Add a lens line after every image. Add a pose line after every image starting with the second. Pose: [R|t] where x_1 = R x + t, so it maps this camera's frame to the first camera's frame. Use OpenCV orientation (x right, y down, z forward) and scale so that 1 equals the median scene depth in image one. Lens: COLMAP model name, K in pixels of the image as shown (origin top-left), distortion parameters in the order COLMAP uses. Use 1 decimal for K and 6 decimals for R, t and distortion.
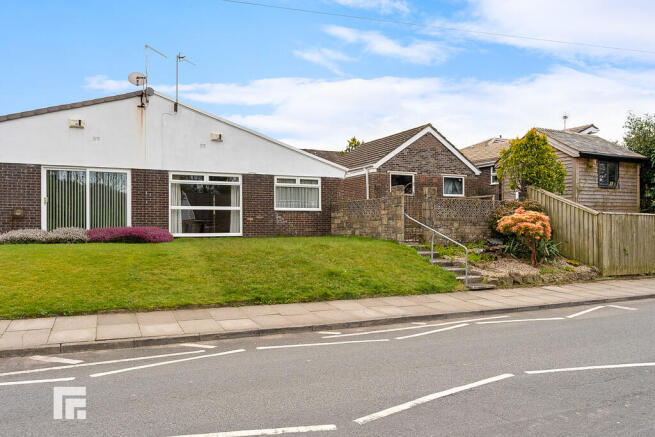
lens RADIAL K [[527.0, 0, 327.5], [0, 527.0, 218.5], [0, 0, 1]] dist [0.007310, 0.001727]
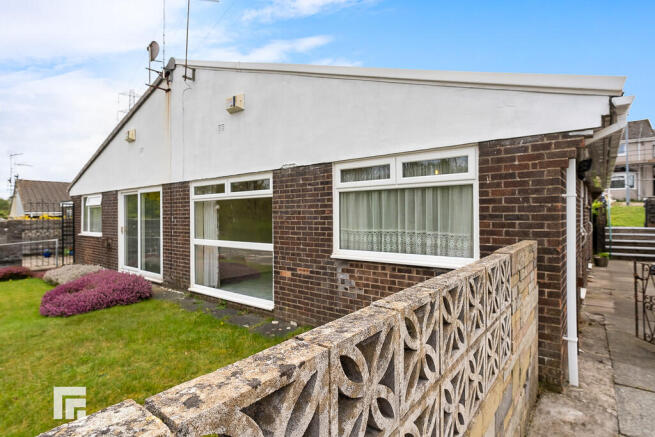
lens RADIAL K [[340.5, 0, 327.5], [0, 340.5, 218.5], [0, 0, 1]] dist [-0.006074, -0.000815]
pose [[0.436225, 0.008343, -0.899799, 0.115479], [0.023215, 0.999520, 0.020522, -0.048288], [0.899538, -0.029841, 0.435822, 0.902136]]
